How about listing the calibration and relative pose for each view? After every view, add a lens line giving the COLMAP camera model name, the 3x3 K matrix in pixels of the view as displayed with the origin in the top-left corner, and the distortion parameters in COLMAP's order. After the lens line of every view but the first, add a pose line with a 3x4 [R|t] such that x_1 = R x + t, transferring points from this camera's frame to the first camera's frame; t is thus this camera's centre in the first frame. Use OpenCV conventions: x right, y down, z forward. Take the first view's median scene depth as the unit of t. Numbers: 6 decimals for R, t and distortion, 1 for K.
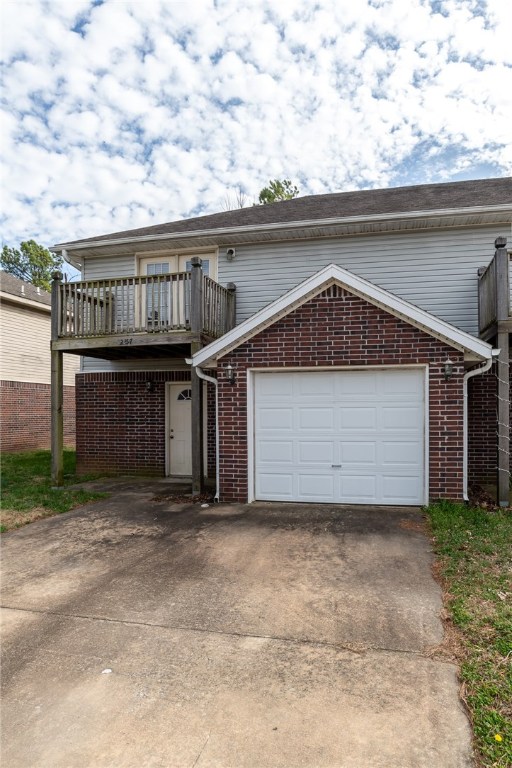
lens RADIAL K [[587.1, 0, 246.8], [0, 587.1, 417.7], [0, 0, 1]] dist [-0.068969, 0.001695]
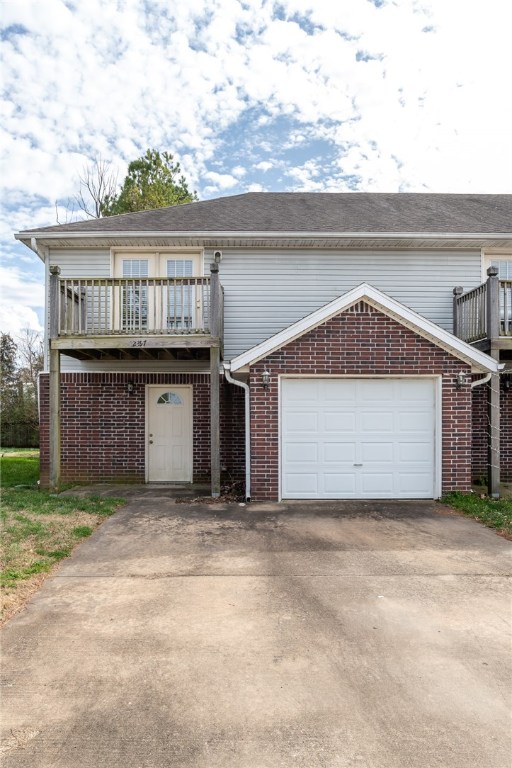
lens RADIAL K [[708.2, 0, 255.2], [0, 708.2, 423.1], [0, 0, 1]] dist [-0.051045, 0.028257]
pose [[0.959529, 0.003864, 0.281582, -0.419398], [-0.002176, 0.999978, -0.006306, 0.012790], [-0.281600, 0.005438, 0.959516, -0.228075]]
